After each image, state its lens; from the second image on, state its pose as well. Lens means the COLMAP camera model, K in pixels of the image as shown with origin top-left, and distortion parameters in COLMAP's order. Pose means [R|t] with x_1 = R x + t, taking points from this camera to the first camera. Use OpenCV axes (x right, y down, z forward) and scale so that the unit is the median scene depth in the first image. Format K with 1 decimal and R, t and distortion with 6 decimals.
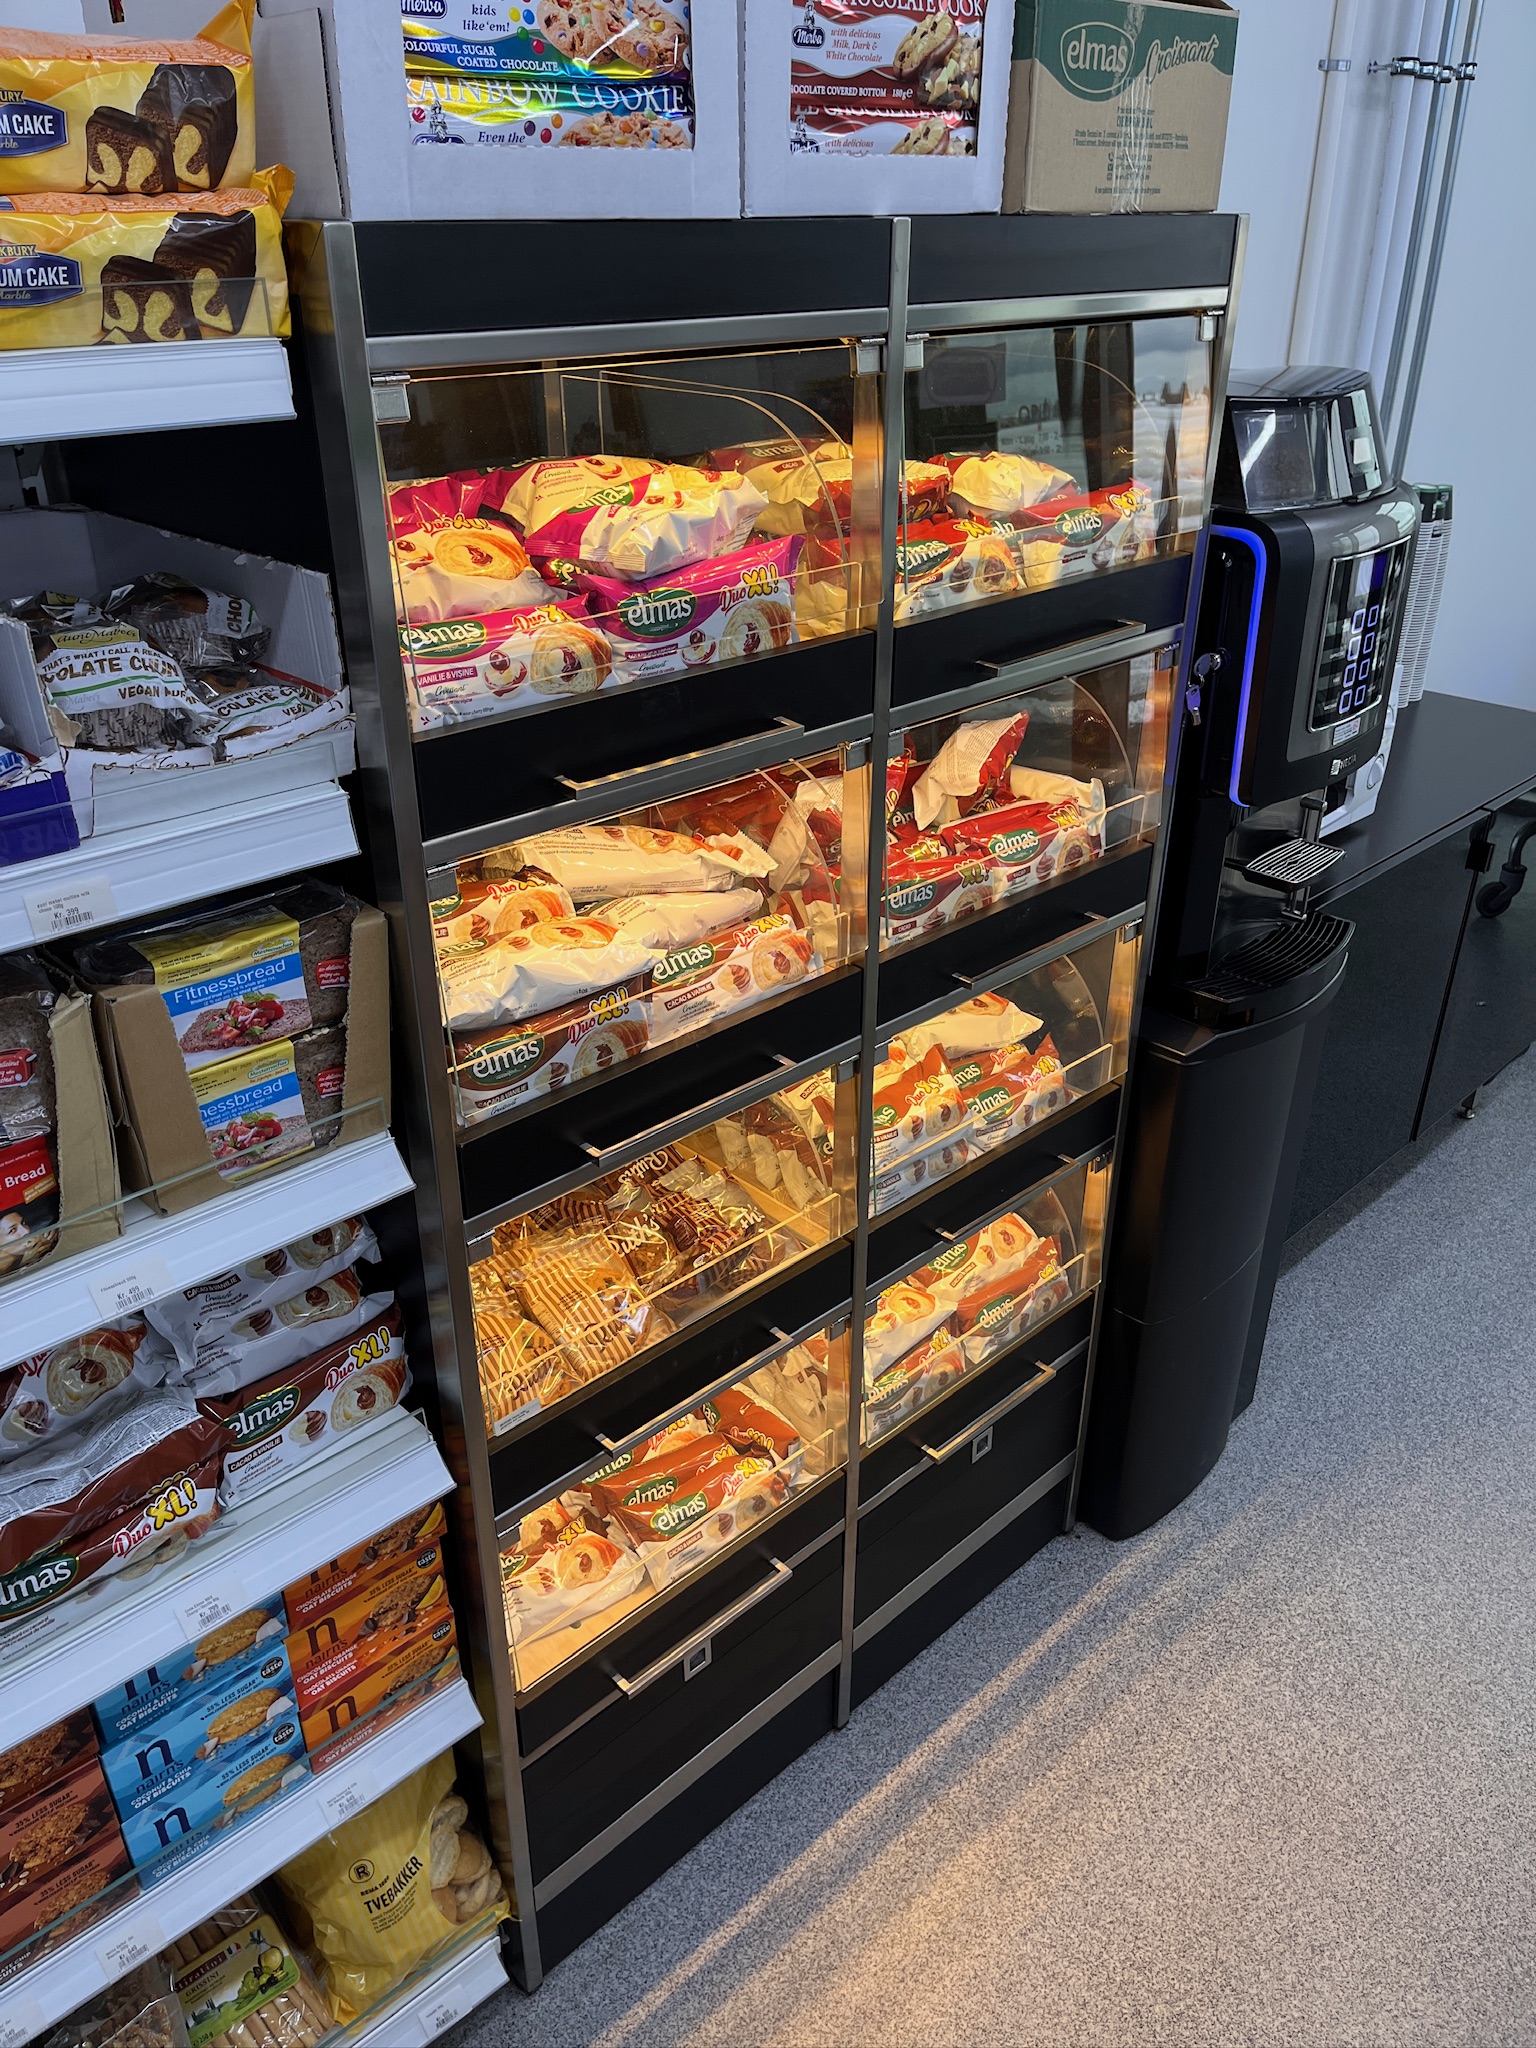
lens RADIAL K [[1545.1, 0, 762.1], [0, 1545.1, 1028.7], [0, 0, 1]] dist [0.076805, -0.120770]
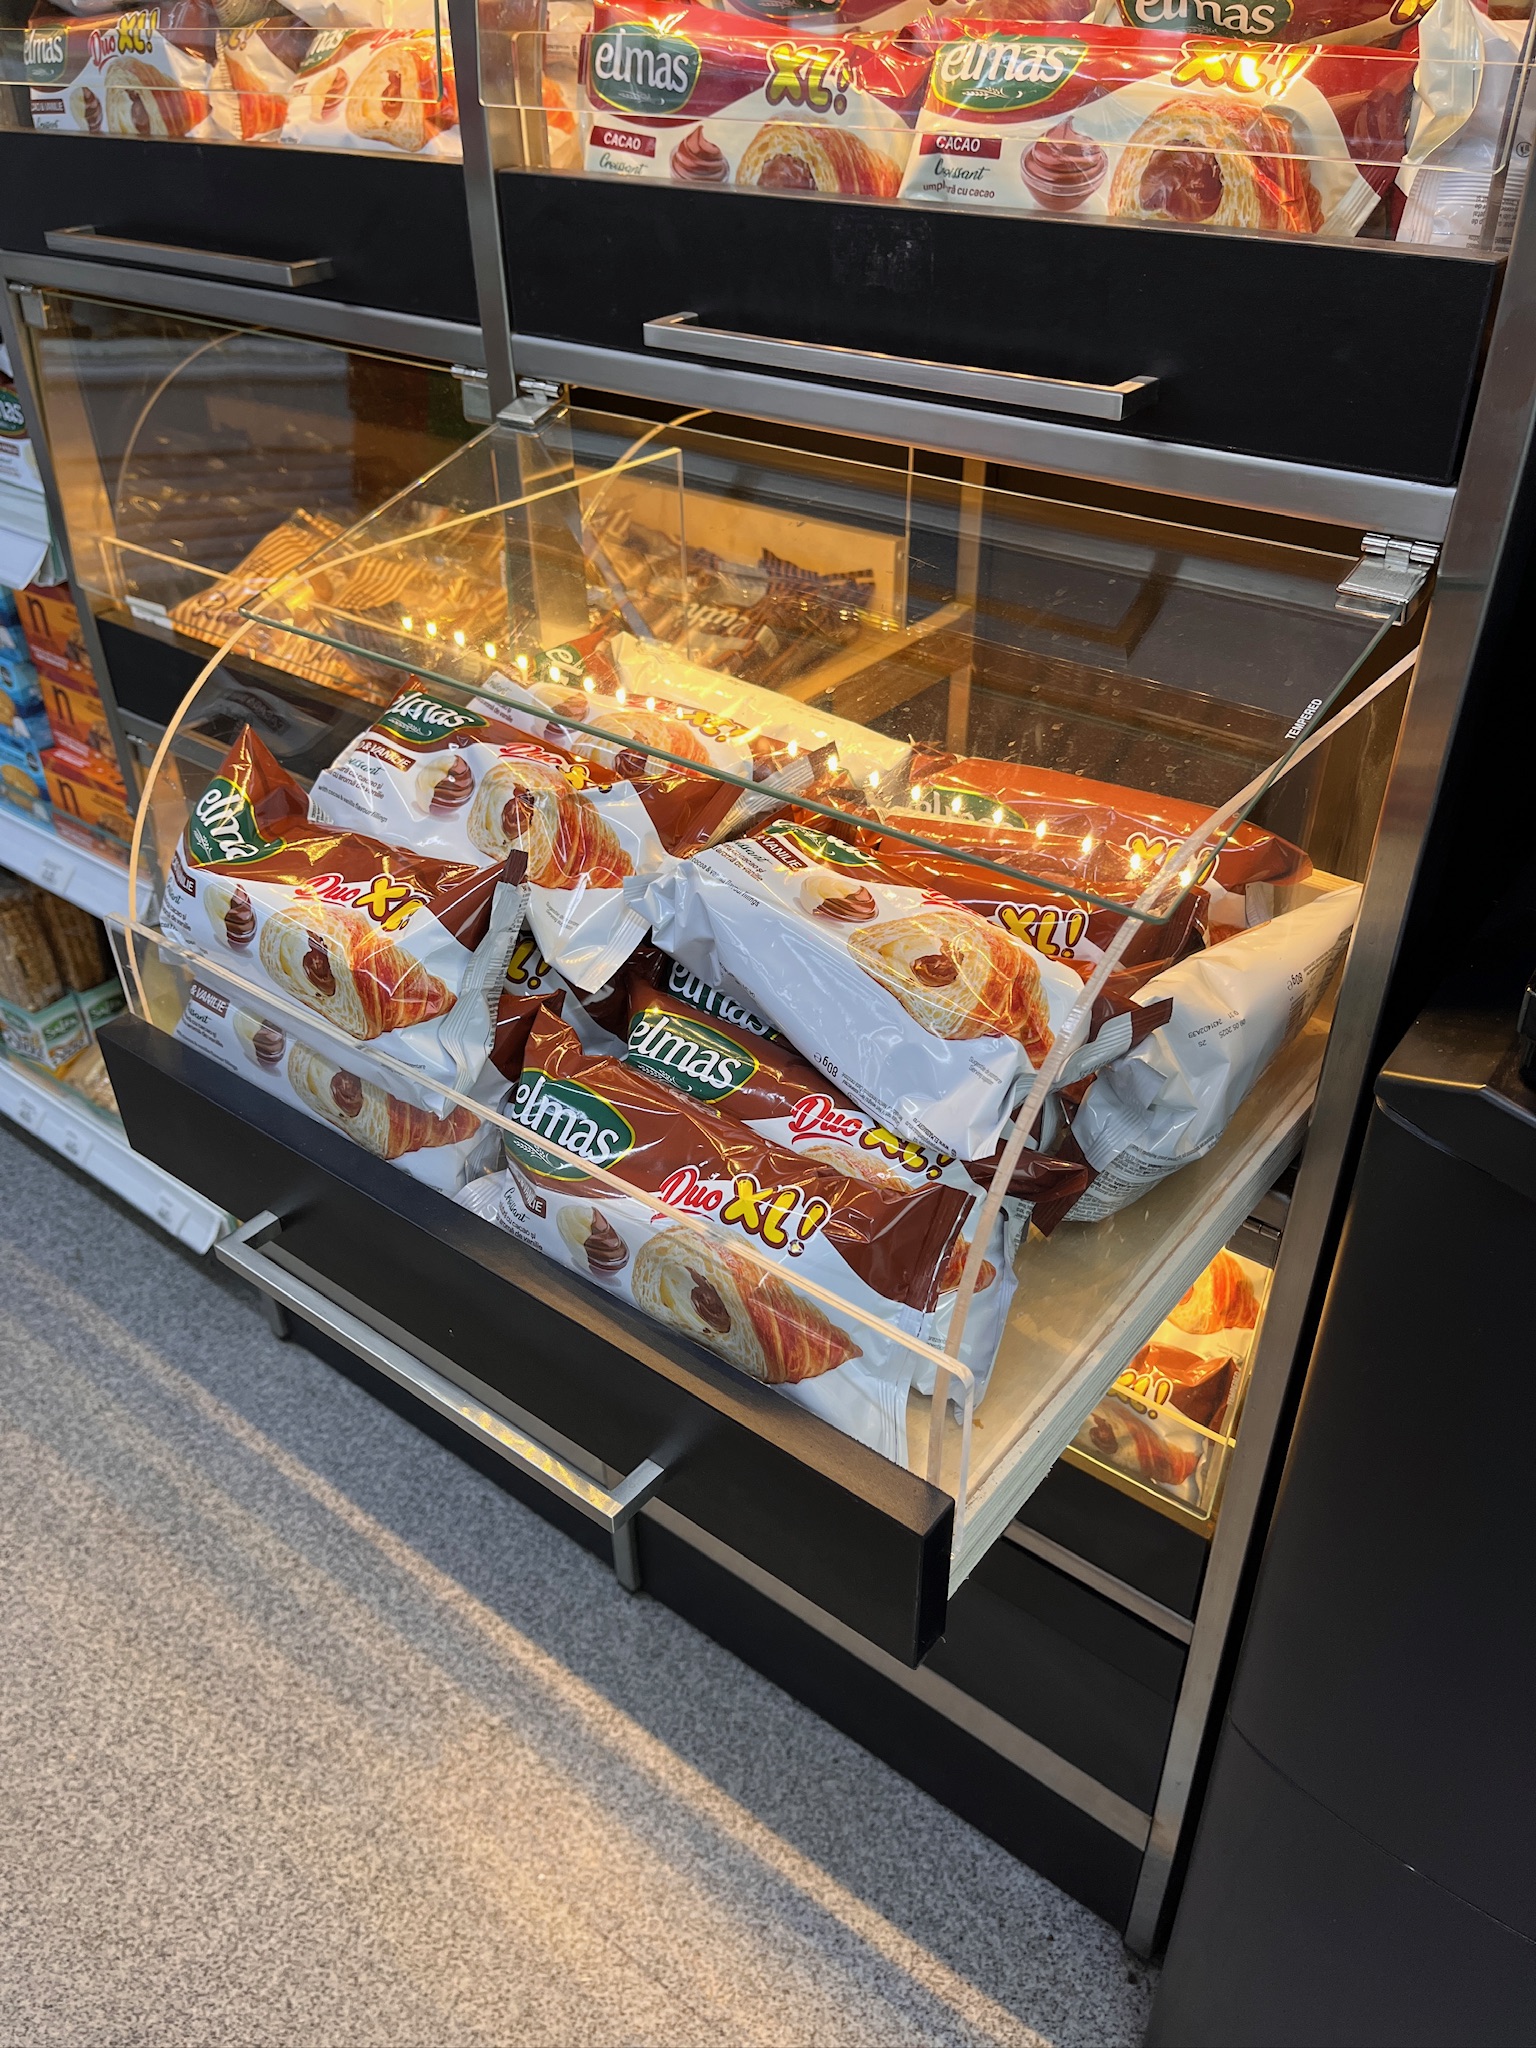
lens RADIAL K [[1547.0, 0, 774.8], [0, 1547.0, 1015.5], [0, 0, 1]] dist [0.124376, -0.183339]
pose [[0.146863, 0.553696, -0.819666, 0.763827], [-0.452809, 0.774361, 0.441960, -0.113273], [0.879429, 0.306245, 0.364444, 1.169376]]
